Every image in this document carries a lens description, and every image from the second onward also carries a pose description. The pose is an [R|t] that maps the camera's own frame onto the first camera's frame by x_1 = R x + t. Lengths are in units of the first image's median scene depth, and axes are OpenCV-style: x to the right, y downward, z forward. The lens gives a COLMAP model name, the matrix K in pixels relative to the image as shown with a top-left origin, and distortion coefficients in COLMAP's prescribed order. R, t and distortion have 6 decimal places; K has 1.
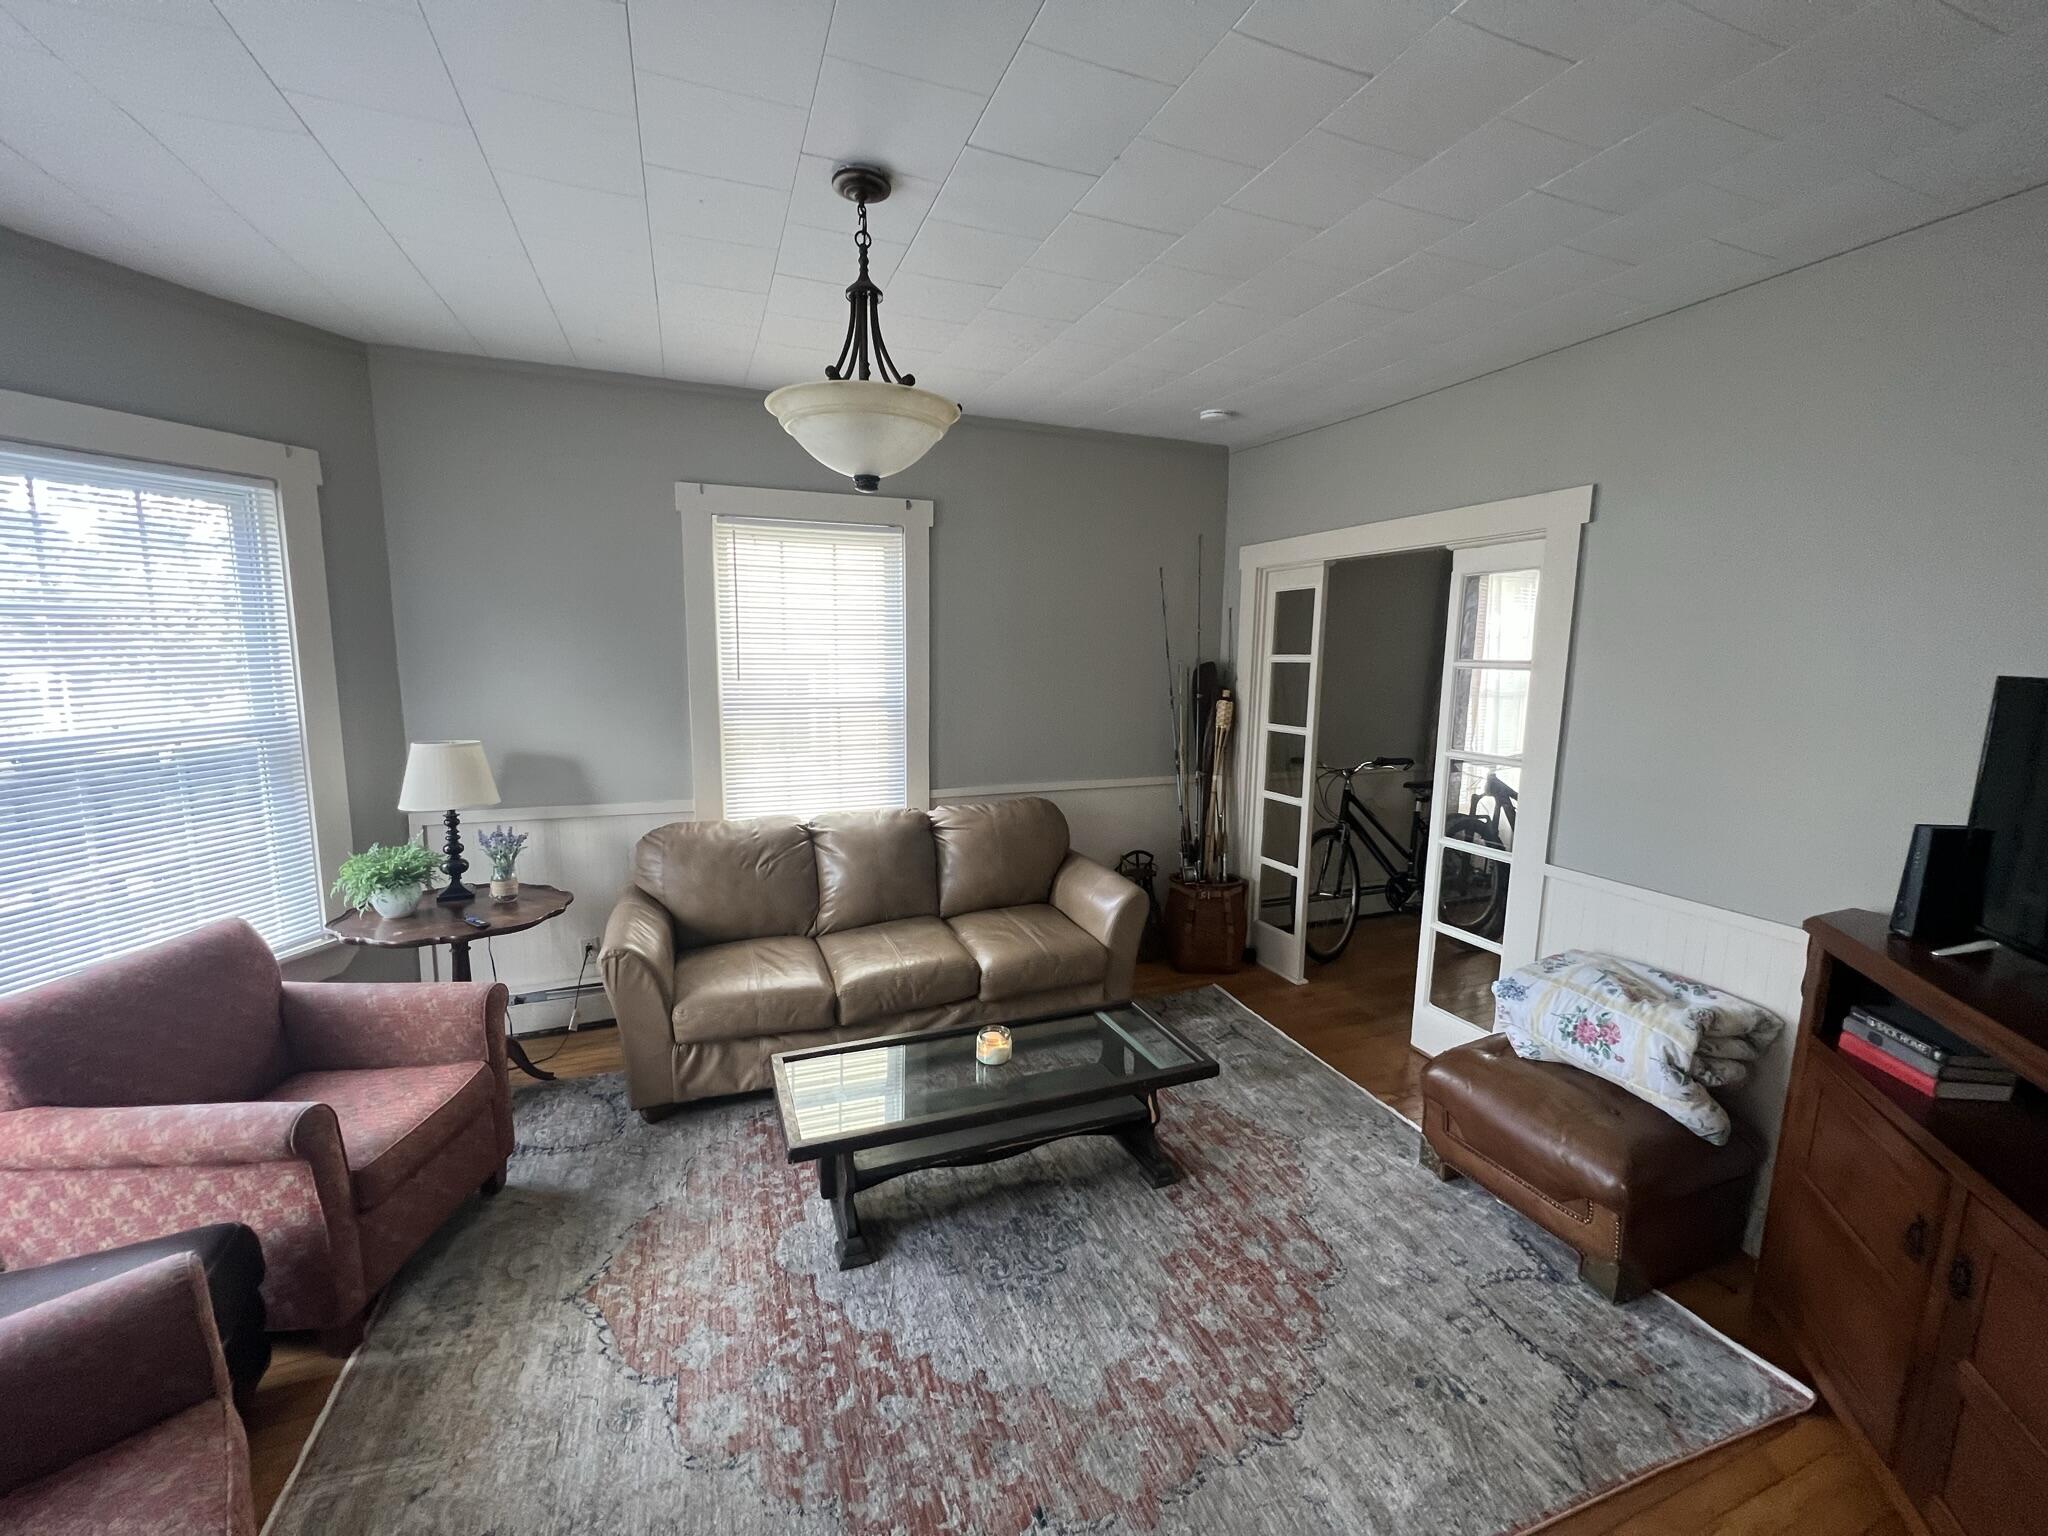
lens RADIAL K [[824.1, 0, 1012.3], [0, 824.1, 759.8], [0, 0, 1]] dist [-0.000605, -0.000036]
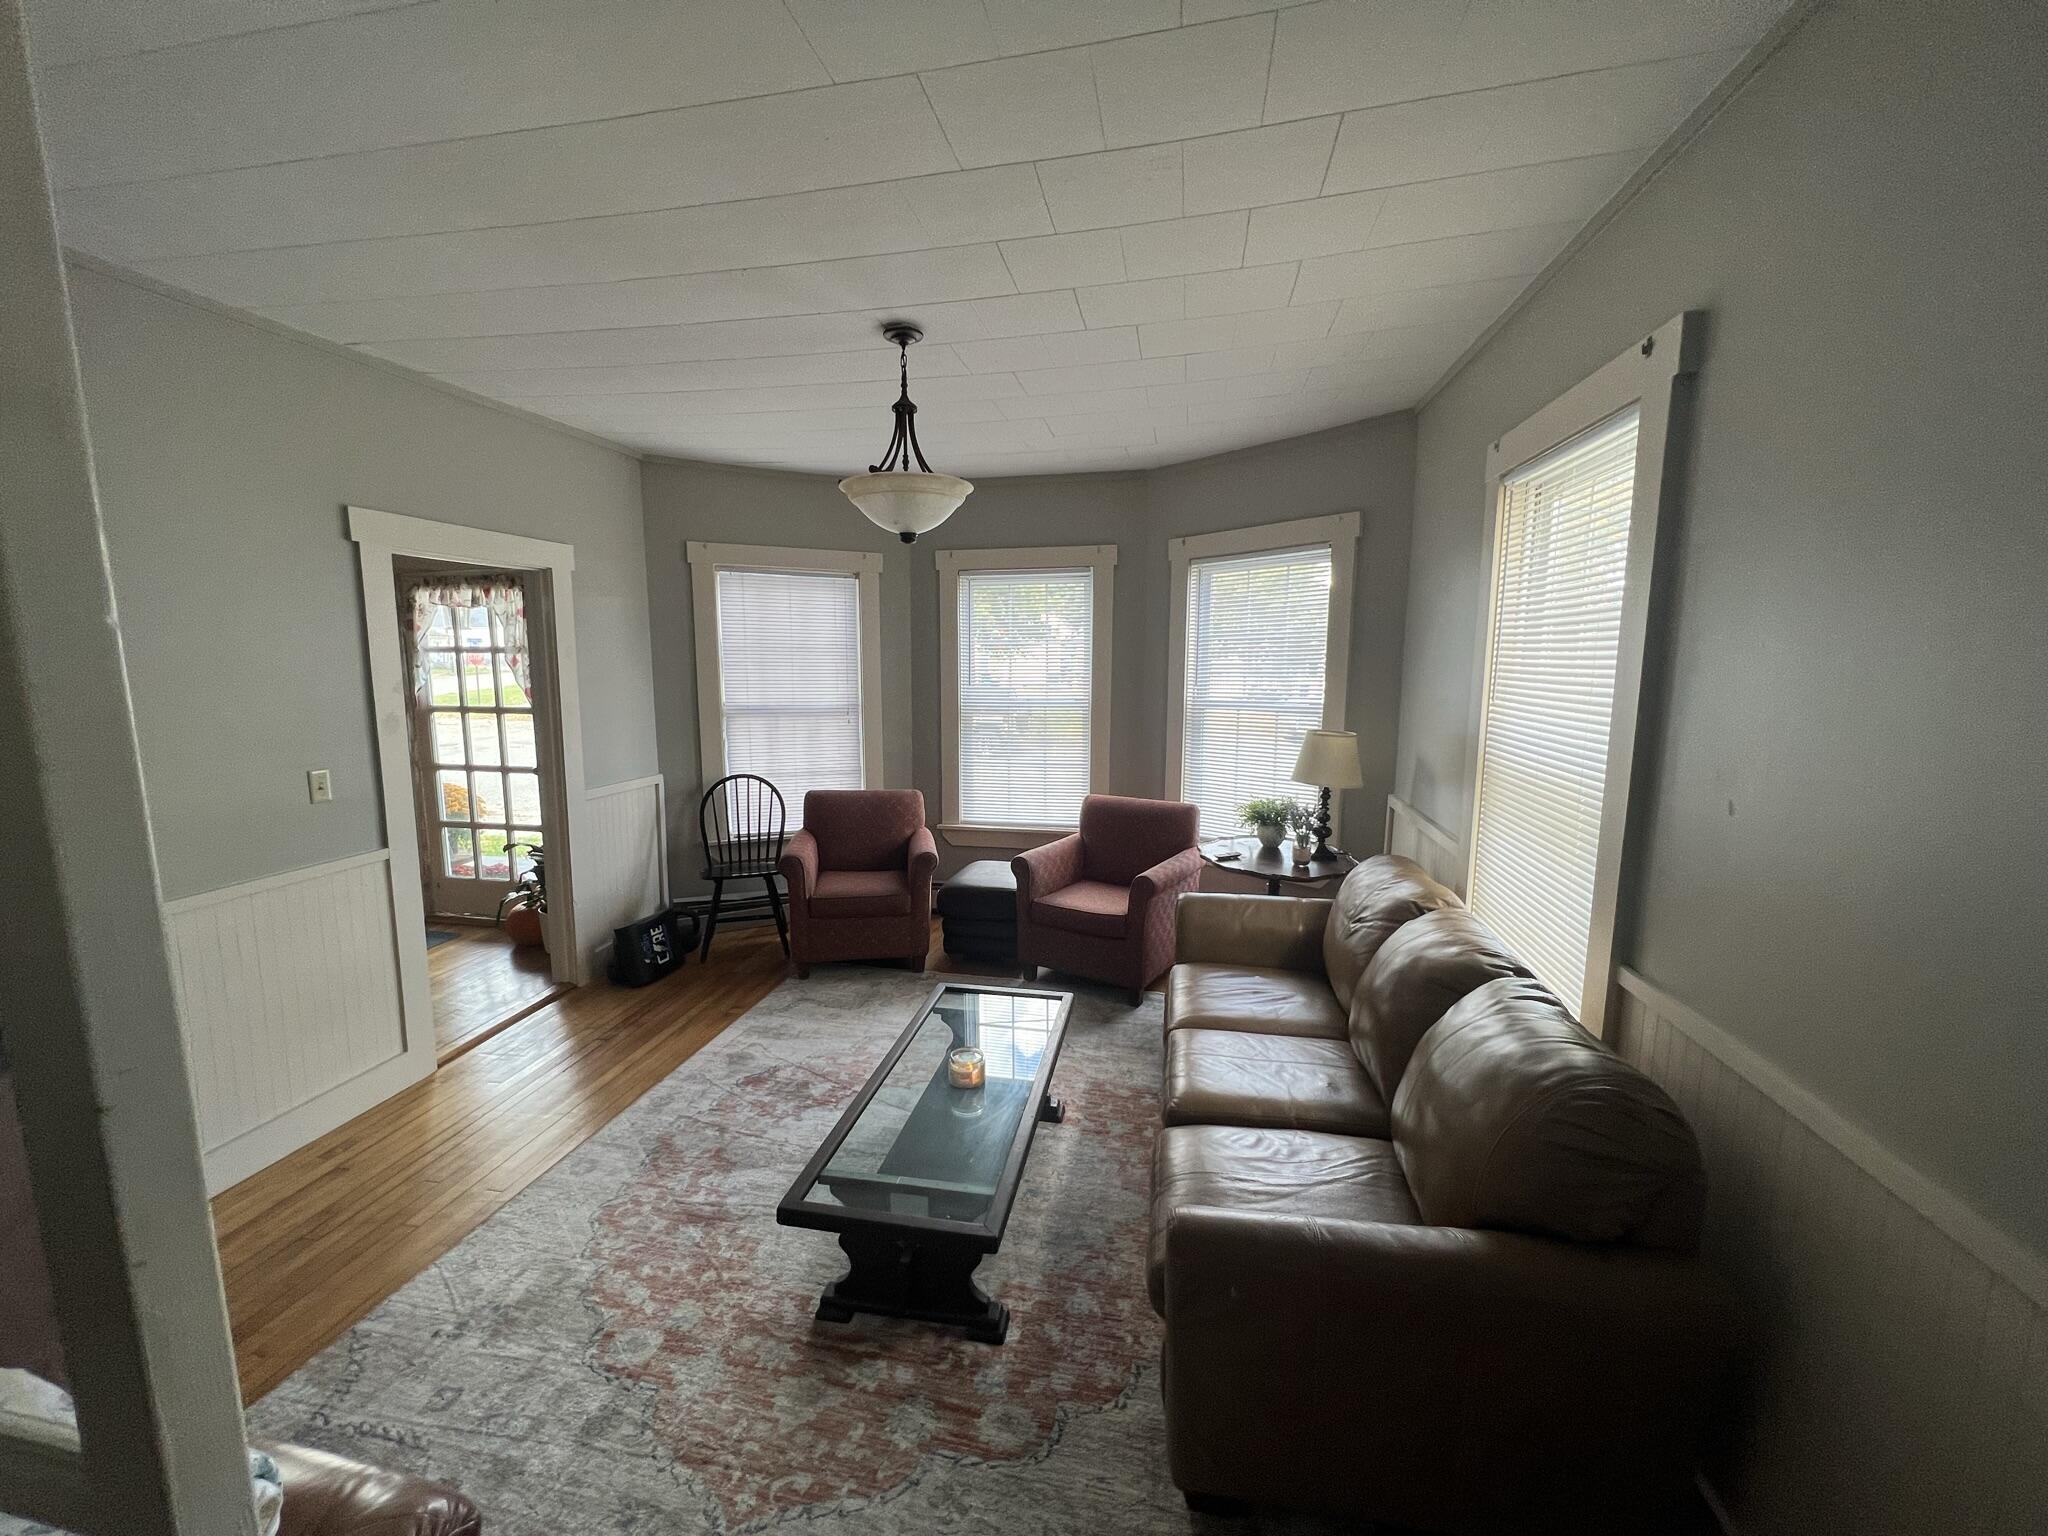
lens RADIAL K [[824.1, 0, 1014.8], [0, 824.1, 769.6], [0, 0, 1]] dist [-0.000605, -0.000036]
pose [[-0.543247, 0.114528, -0.831724, 0.785298], [-0.127001, 0.968043, 0.216251, -0.222726], [0.829911, 0.223107, -0.511341, 1.632637]]
